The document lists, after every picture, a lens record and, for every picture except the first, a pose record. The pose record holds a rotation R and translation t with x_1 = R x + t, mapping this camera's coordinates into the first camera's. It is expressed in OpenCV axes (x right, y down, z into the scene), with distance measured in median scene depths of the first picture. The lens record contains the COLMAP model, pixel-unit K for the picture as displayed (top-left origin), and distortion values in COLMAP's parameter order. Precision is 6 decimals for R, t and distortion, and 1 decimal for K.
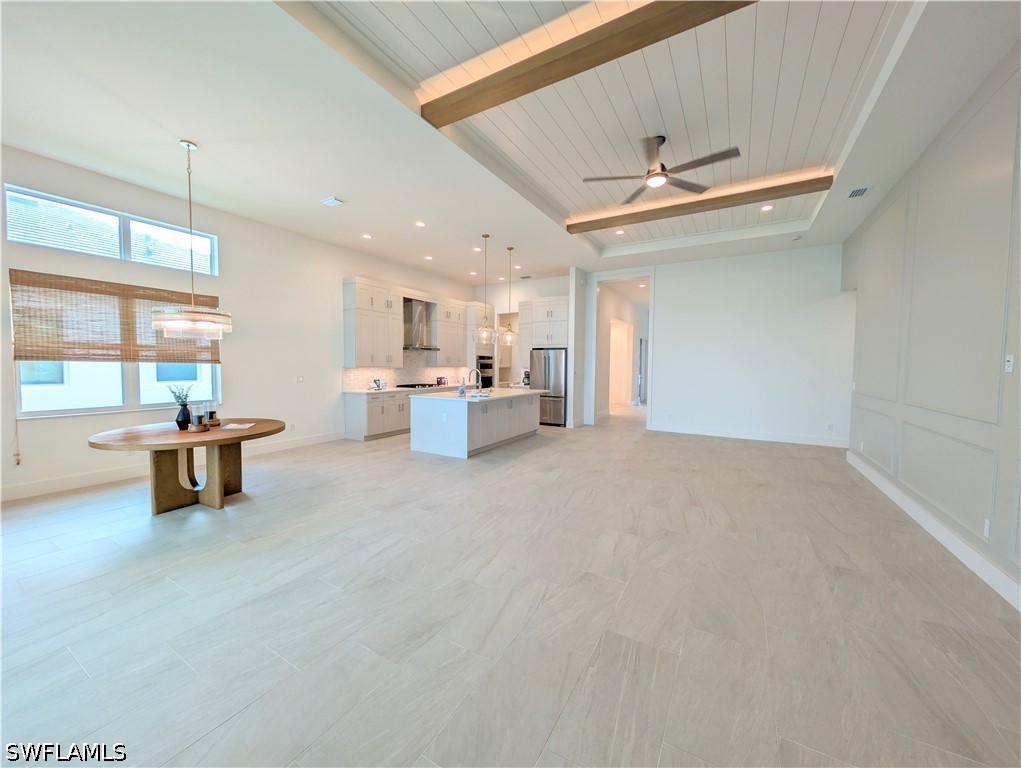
lens RADIAL K [[386.8, 0, 512.9], [0, 386.8, 383.9], [0, 0, 1]] dist [0.003216, -0.000128]
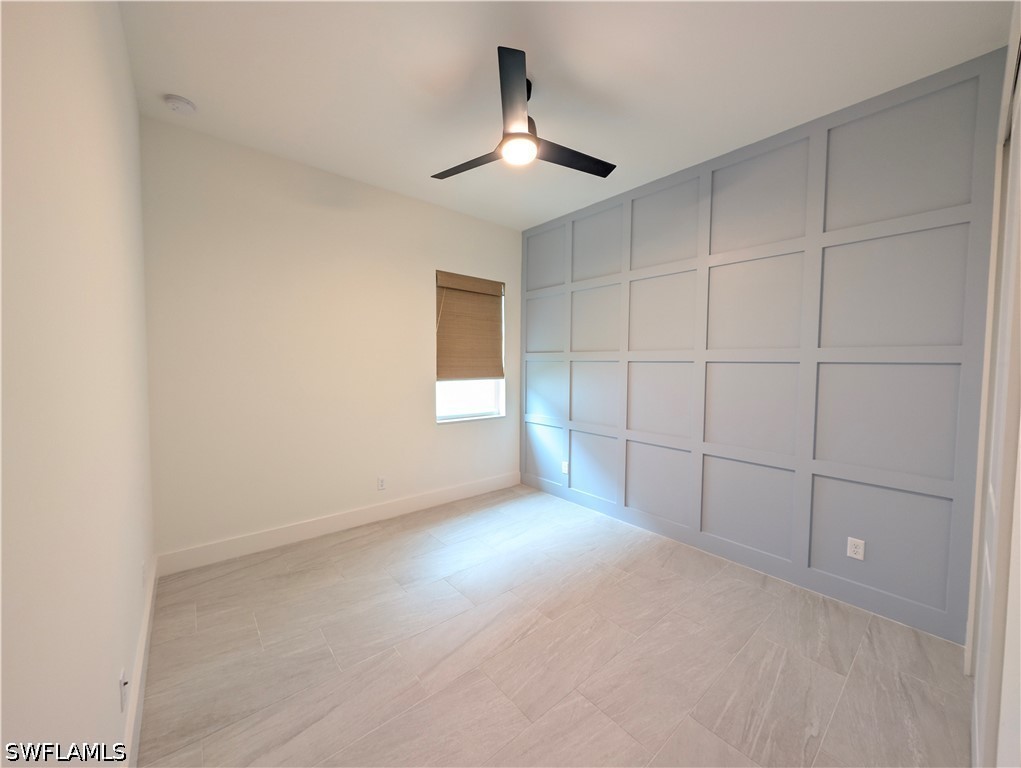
lens RADIAL K [[386.8, 0, 510.1], [0, 386.8, 383.0], [0, 0, 1]] dist [0.003216, -0.000128]
pose [[-0.941308, -0.029807, 0.336230, 0.220431], [0.005660, 0.994560, 0.104013, -0.036563], [-0.337501, 0.099811, -0.936019, 0.761710]]
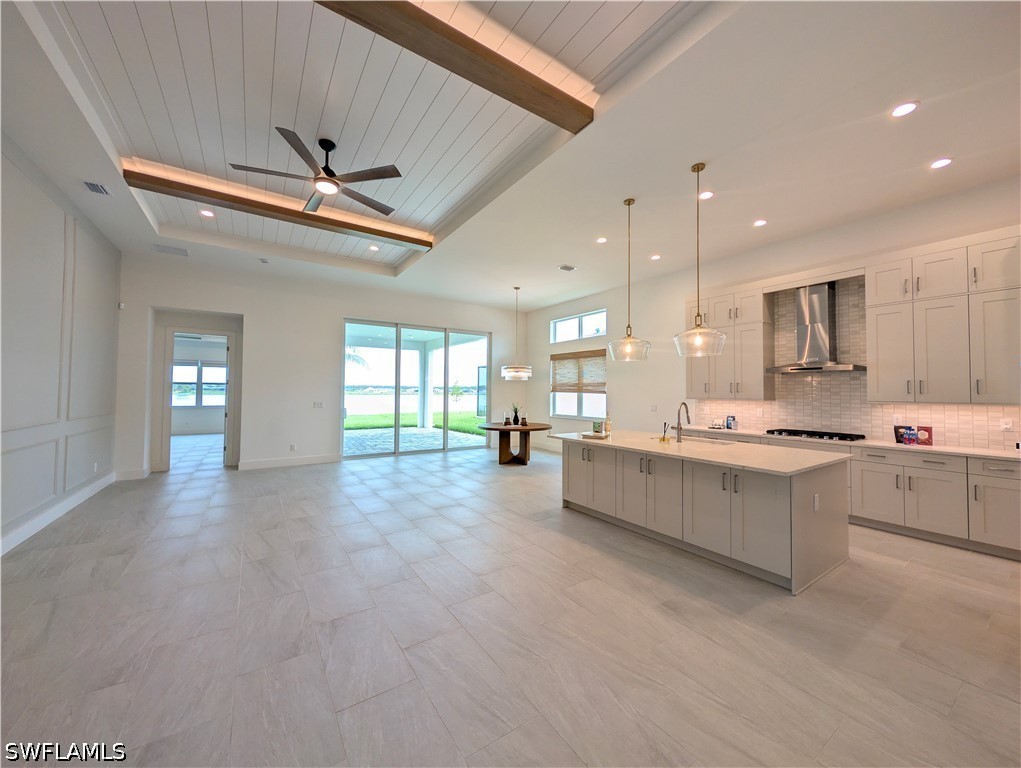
lens RADIAL K [[386.8, 0, 511.4], [0, 386.8, 381.7], [0, 0, 1]] dist [0.003216, -0.000128]
pose [[-0.441701, -0.034252, -0.896508, 0.846836], [-0.059275, 0.998202, -0.008933, -0.075097], [0.895202, 0.049195, -0.442937, 1.567019]]
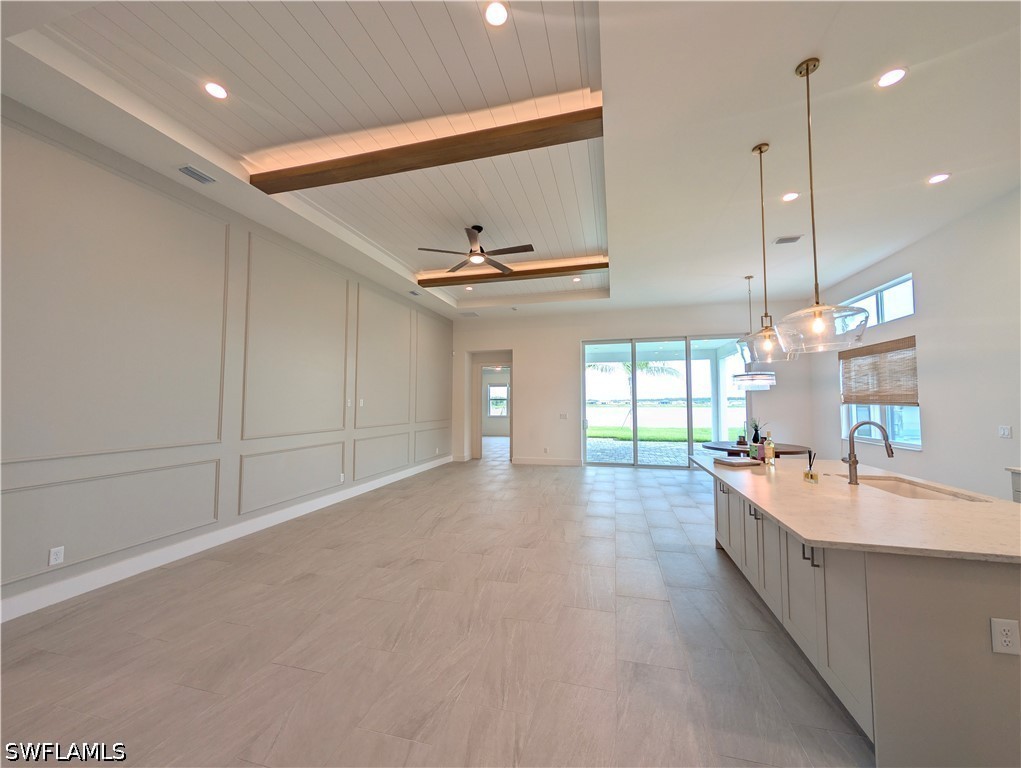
lens RADIAL K [[386.8, 0, 509.7], [0, 386.8, 381.4], [0, 0, 1]] dist [0.003216, -0.000128]
pose [[-0.967025, -0.020142, -0.253885, 0.500791], [-0.019164, 0.999796, -0.006324, -0.103453], [0.253961, -0.001250, -0.967214, 1.943553]]
